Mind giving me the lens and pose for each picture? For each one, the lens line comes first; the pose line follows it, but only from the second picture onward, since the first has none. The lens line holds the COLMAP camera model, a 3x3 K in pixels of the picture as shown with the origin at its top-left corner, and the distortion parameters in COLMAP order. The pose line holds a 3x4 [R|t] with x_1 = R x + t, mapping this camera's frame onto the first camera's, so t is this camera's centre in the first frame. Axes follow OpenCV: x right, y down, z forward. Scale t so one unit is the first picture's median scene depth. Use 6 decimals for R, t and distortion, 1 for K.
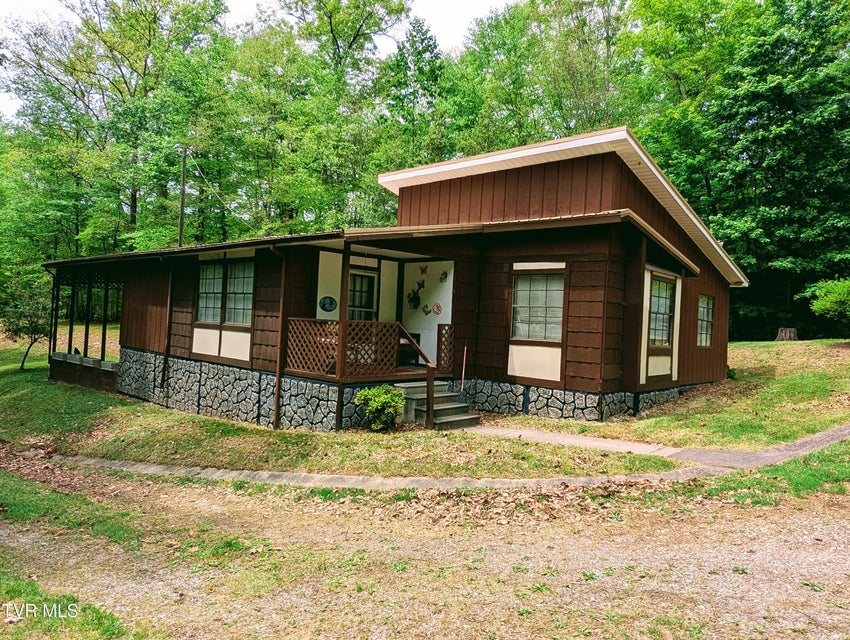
lens RADIAL K [[577.1, 0, 431.5], [0, 577.1, 308.8], [0, 0, 1]] dist [0.015175, 0.000408]
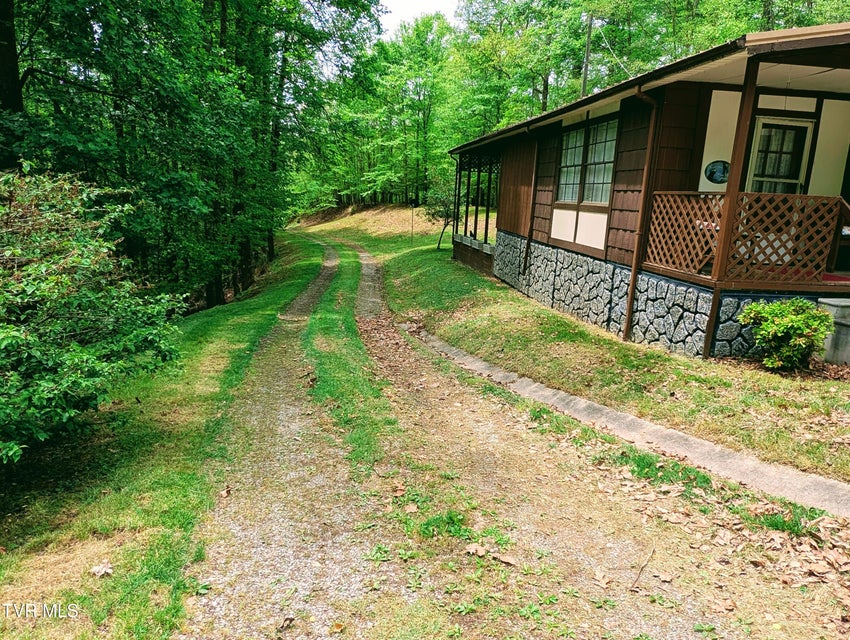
lens RADIAL K [[577.1, 0, 431.5], [0, 577.1, 308.8], [0, 0, 1]] dist [0.015175, 0.000408]
pose [[0.772308, 0.116048, -0.624558, 0.005333], [0.000334, 0.983098, 0.183081, 0.027037], [0.635248, -0.141604, 0.759216, 0.260825]]
